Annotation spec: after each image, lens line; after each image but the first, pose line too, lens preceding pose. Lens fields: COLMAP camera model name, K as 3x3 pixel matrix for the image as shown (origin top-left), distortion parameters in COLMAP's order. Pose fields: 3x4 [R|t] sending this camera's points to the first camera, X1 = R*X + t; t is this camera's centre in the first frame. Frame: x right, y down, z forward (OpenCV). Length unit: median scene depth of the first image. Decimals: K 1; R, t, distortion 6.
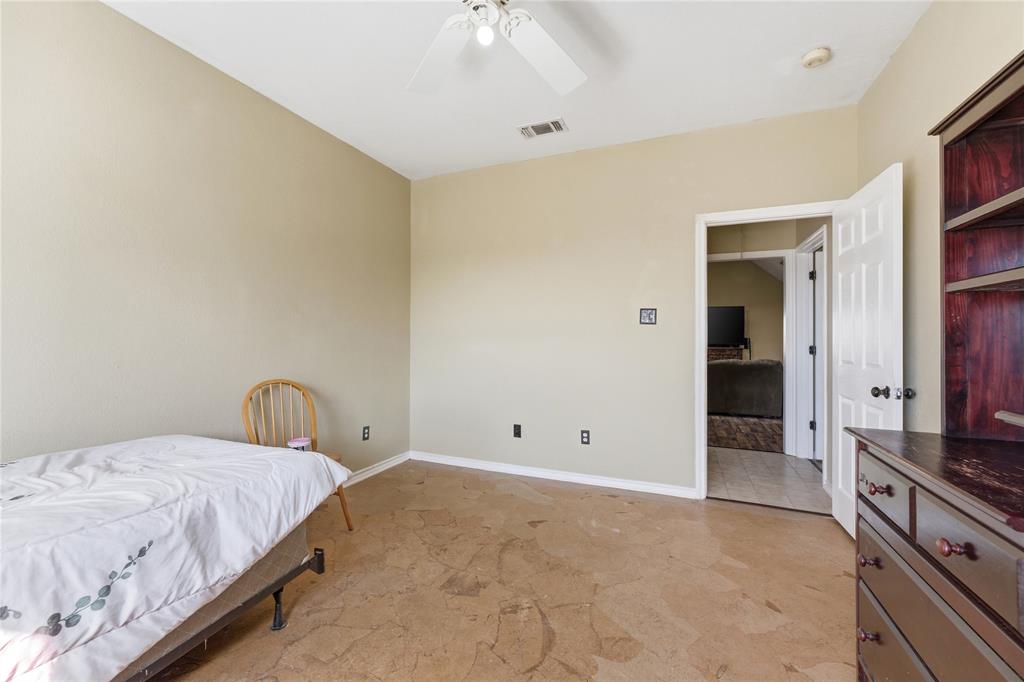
lens RADIAL K [[413.6, 0, 511.4], [0, 413.6, 339.1], [0, 0, 1]] dist [0.003965, 0.000282]
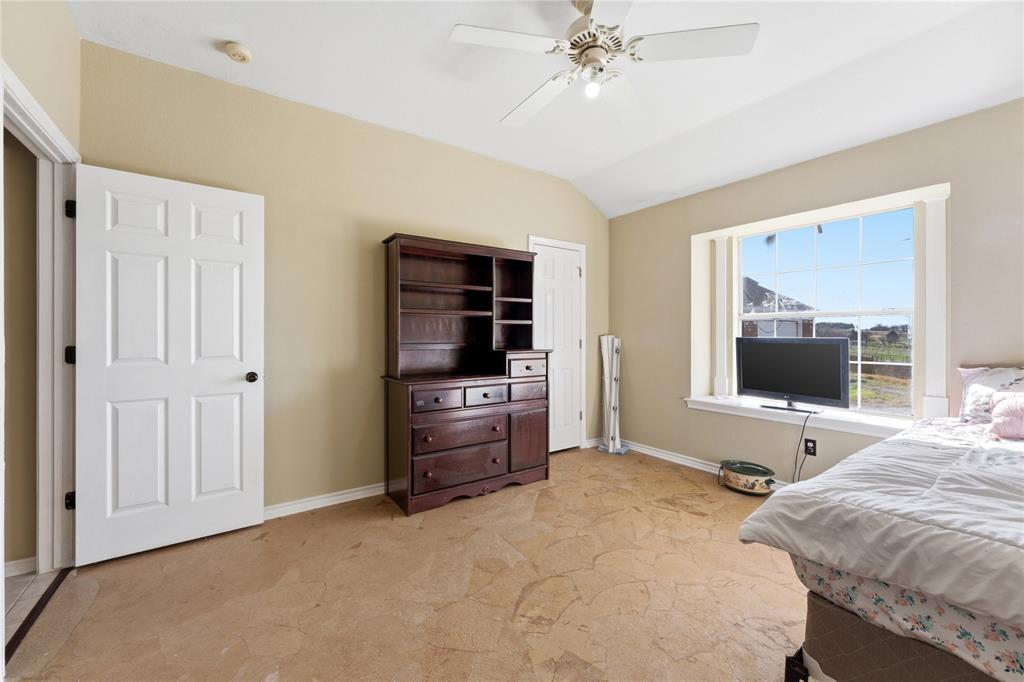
lens RADIAL K [[413.6, 0, 510.3], [0, 413.6, 337.9], [0, 0, 1]] dist [0.003965, 0.000282]
pose [[-0.845355, -0.011134, 0.534089, -0.413452], [-0.005733, 0.999914, 0.011770, -0.004844], [-0.534174, 0.006888, -0.845346, 1.728034]]
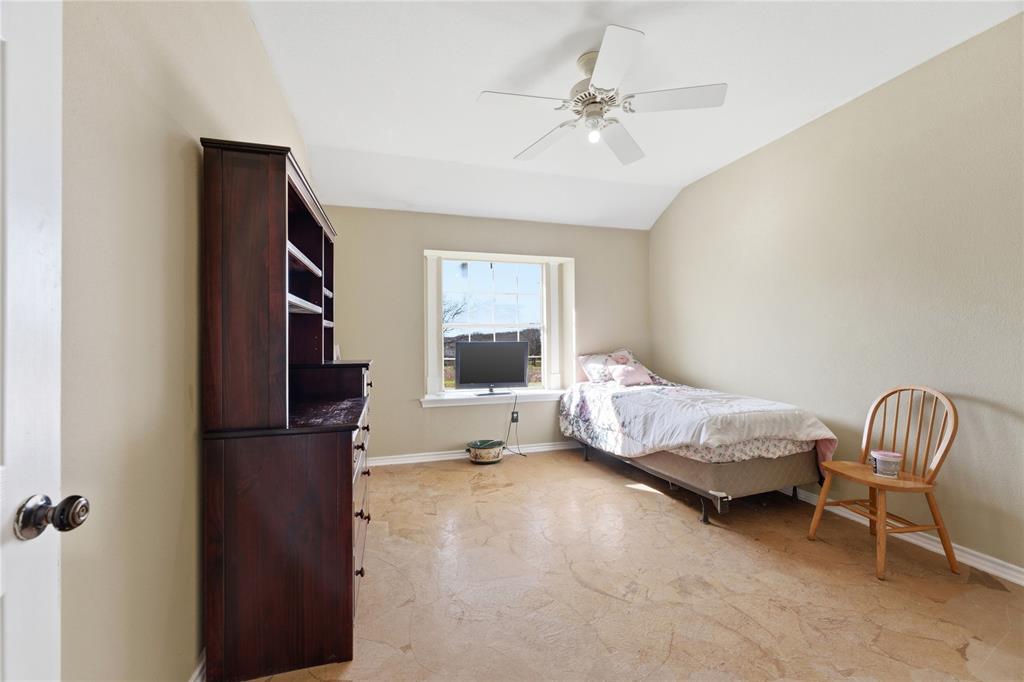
lens RADIAL K [[413.6, 0, 512.1], [0, 413.6, 337.1], [0, 0, 1]] dist [0.003965, 0.000282]
pose [[-0.775089, -0.004335, -0.631838, 0.882659], [0.002079, 0.999954, -0.009411, 0.003552], [0.631849, -0.008608, -0.775044, 1.554917]]
